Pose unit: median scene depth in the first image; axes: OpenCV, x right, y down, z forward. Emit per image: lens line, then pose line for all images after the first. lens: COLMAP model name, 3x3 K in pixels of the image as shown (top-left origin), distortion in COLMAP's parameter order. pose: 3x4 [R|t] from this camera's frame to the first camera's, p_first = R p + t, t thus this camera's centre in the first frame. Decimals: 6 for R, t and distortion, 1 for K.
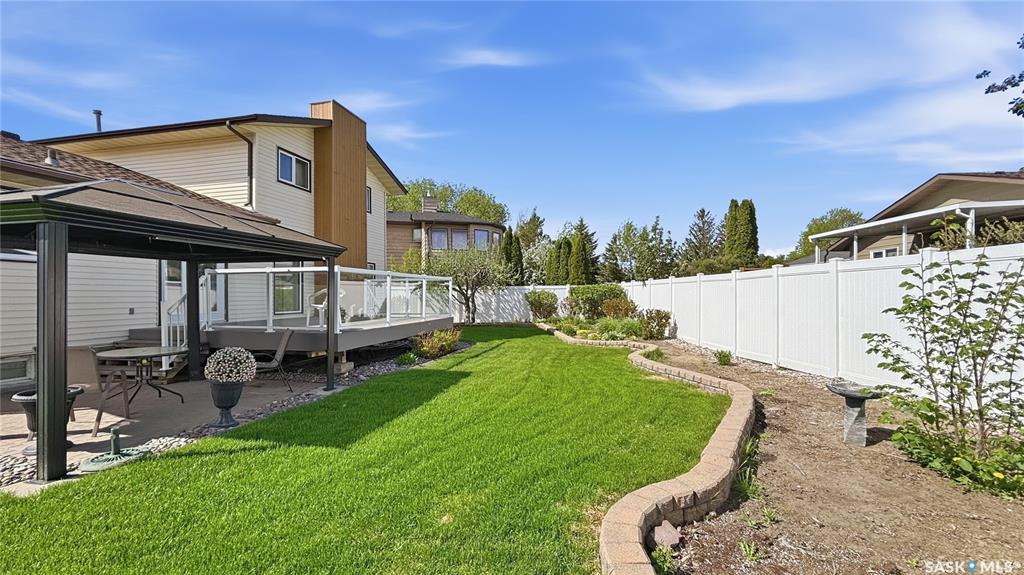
lens RADIAL K [[429.3, 0, 511.8], [0, 429.3, 290.9], [0, 0, 1]] dist [-0.002499, -0.000327]
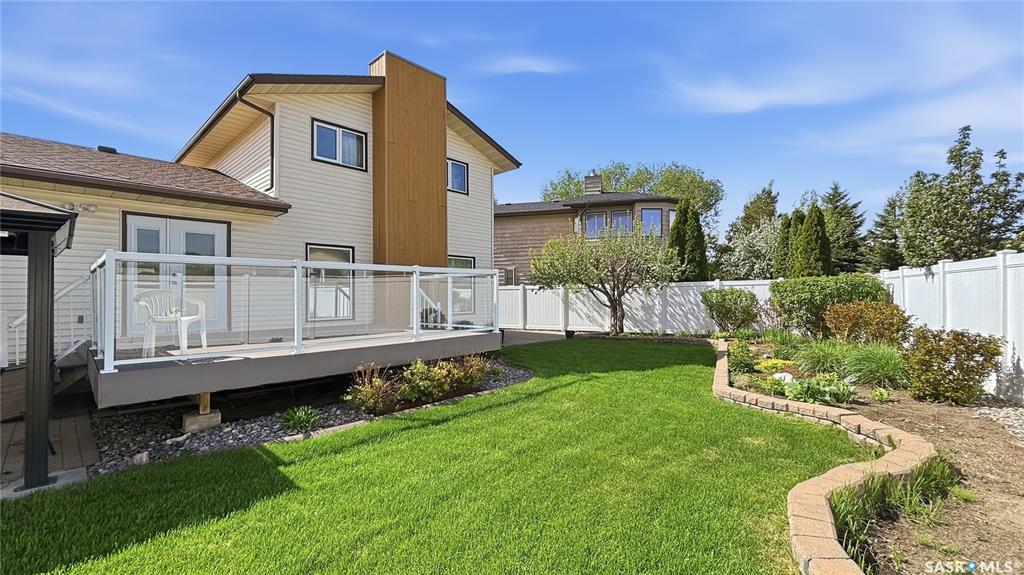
lens RADIAL K [[429.3, 0, 511.0], [0, 429.3, 289.1], [0, 0, 1]] dist [-0.002499, -0.000327]
pose [[0.866209, -0.010332, -0.499575, 0.122769], [0.009631, 0.999946, -0.003981, 0.000067], [0.499589, -0.001363, 0.866261, 0.300780]]
